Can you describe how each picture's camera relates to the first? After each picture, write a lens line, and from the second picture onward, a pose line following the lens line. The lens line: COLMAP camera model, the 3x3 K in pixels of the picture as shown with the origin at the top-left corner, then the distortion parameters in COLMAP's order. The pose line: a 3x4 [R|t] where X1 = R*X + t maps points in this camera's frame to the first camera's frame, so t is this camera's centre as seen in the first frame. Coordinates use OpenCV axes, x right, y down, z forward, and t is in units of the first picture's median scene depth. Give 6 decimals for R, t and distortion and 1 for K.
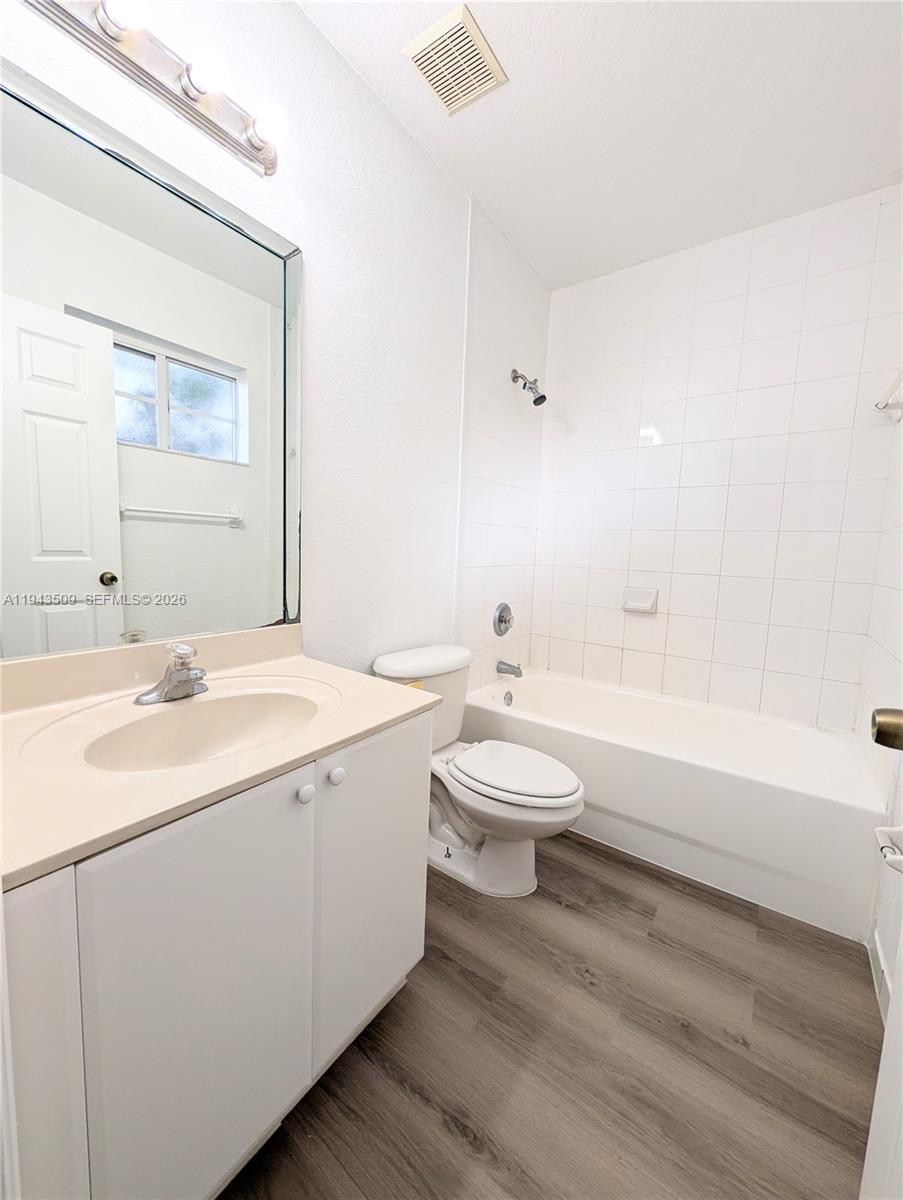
lens RADIAL K [[466.2, 0, 445.9], [0, 466.2, 595.9], [0, 0, 1]] dist [0.001852, 0.000248]
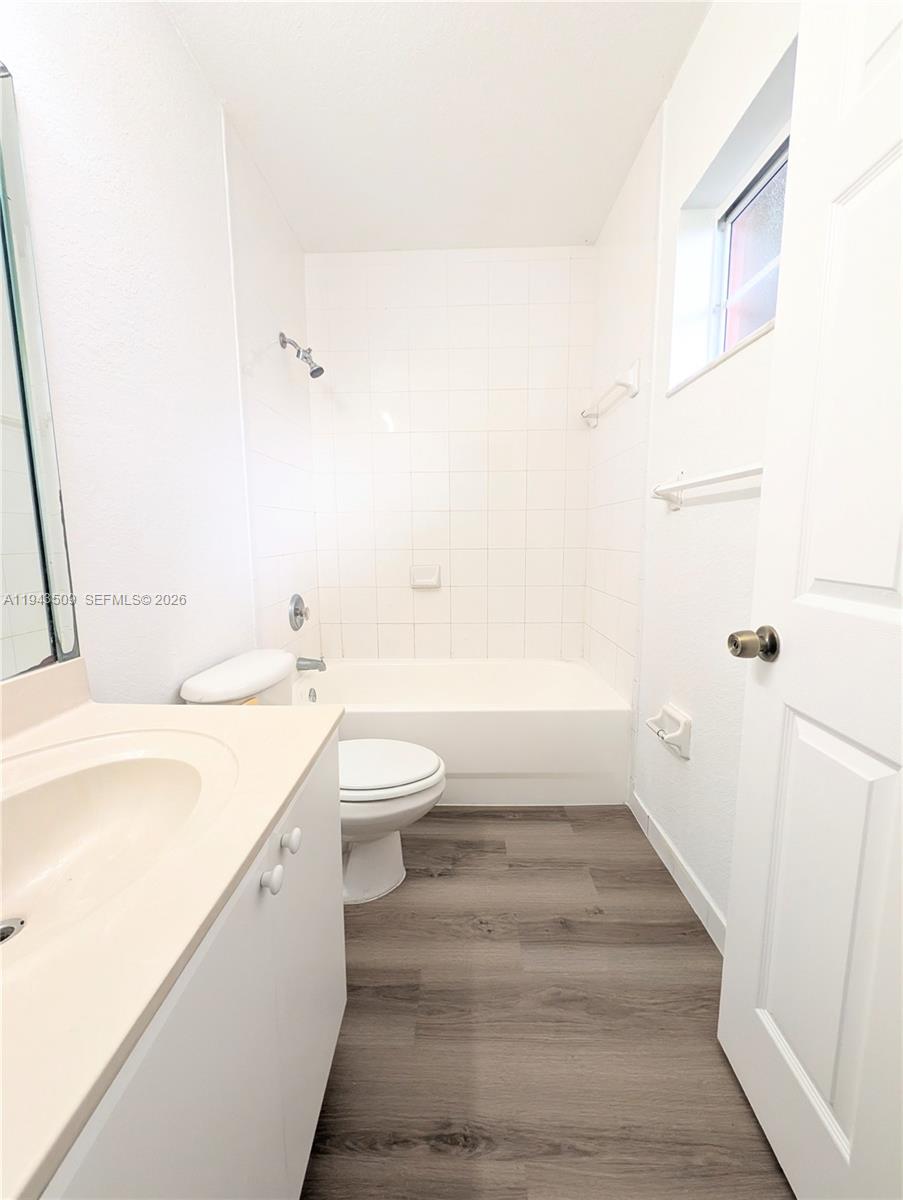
lens RADIAL K [[466.2, 0, 445.9], [0, 466.2, 595.9], [0, 0, 1]] dist [0.001852, 0.000248]
pose [[0.822059, -0.119786, 0.556660, -0.248693], [0.099828, 0.992799, 0.066215, -0.022319], [-0.560583, 0.001138, 0.828097, 0.139425]]
